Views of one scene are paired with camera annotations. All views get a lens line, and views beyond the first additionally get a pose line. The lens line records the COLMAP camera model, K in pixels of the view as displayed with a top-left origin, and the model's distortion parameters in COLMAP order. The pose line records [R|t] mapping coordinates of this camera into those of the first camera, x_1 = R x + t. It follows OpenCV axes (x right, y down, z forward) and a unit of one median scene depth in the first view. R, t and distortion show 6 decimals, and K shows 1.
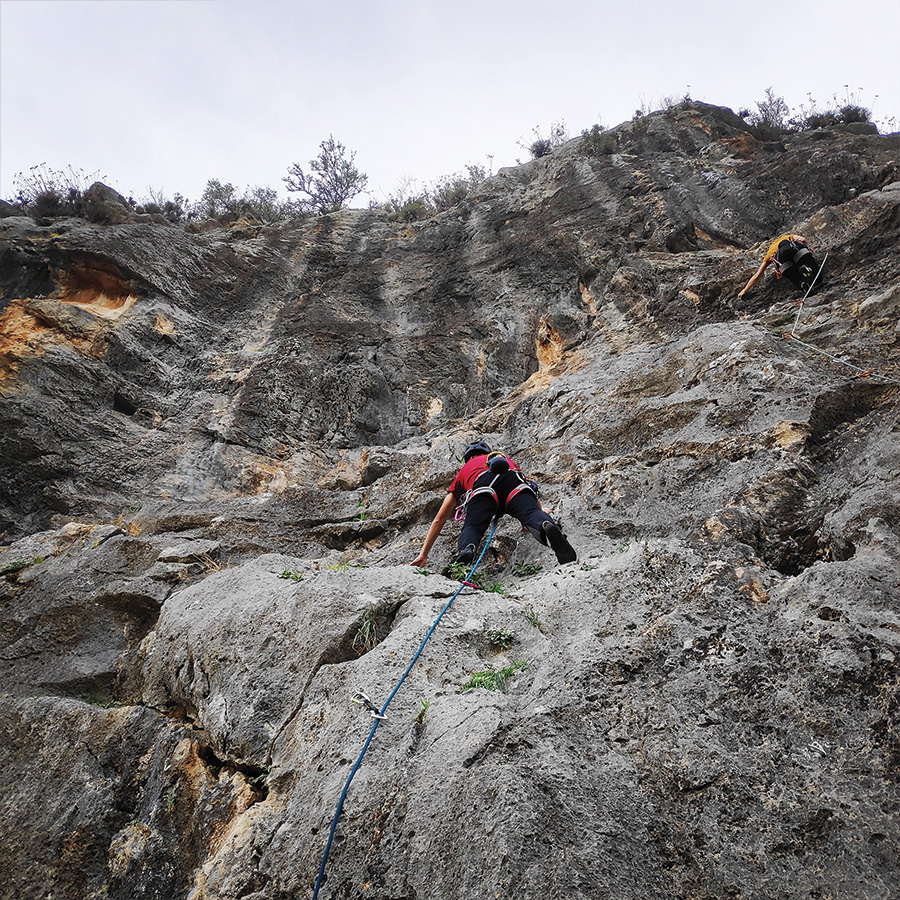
lens RADIAL K [[842.9, 0, 452.8], [0, 842.9, 552.0], [0, 0, 1]] dist [-0.010102, -0.018291]
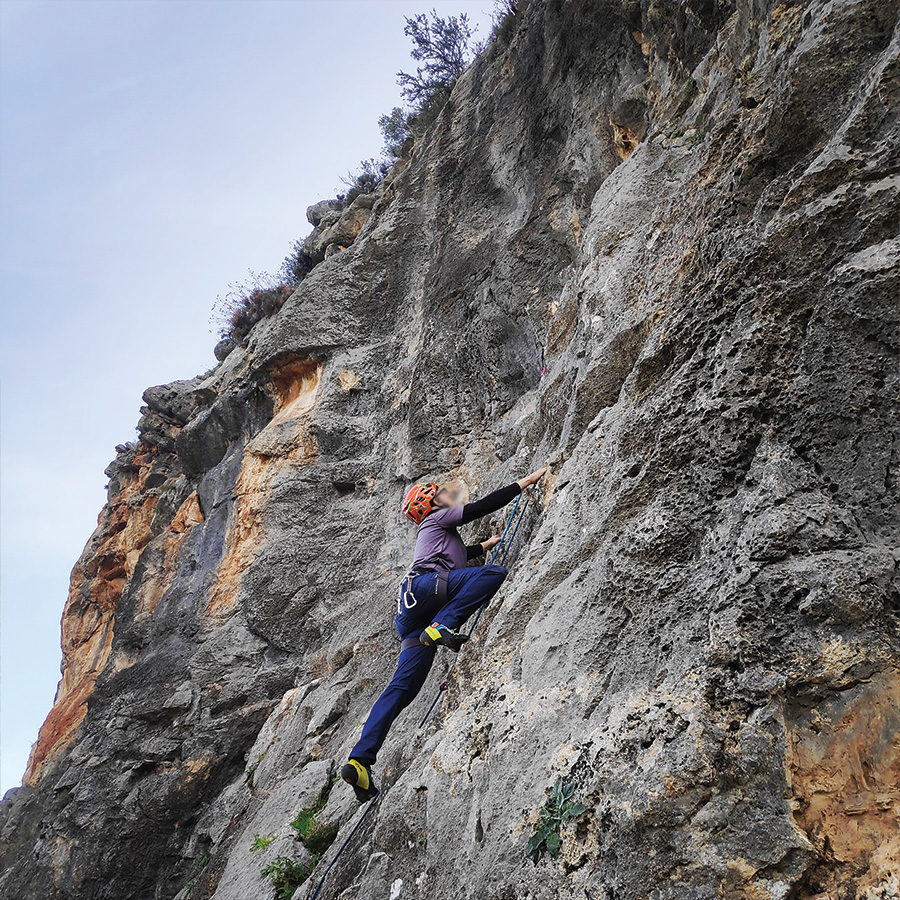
lens RADIAL K [[847.5, 0, 450.0], [0, 847.5, 547.4], [0, 0, 1]] dist [0.066059, -0.174928]
pose [[0.670751, -0.462231, -0.580031, 0.320464], [0.586558, 0.809217, 0.033427, -0.069235], [0.453920, -0.362643, 0.813909, 0.132010]]
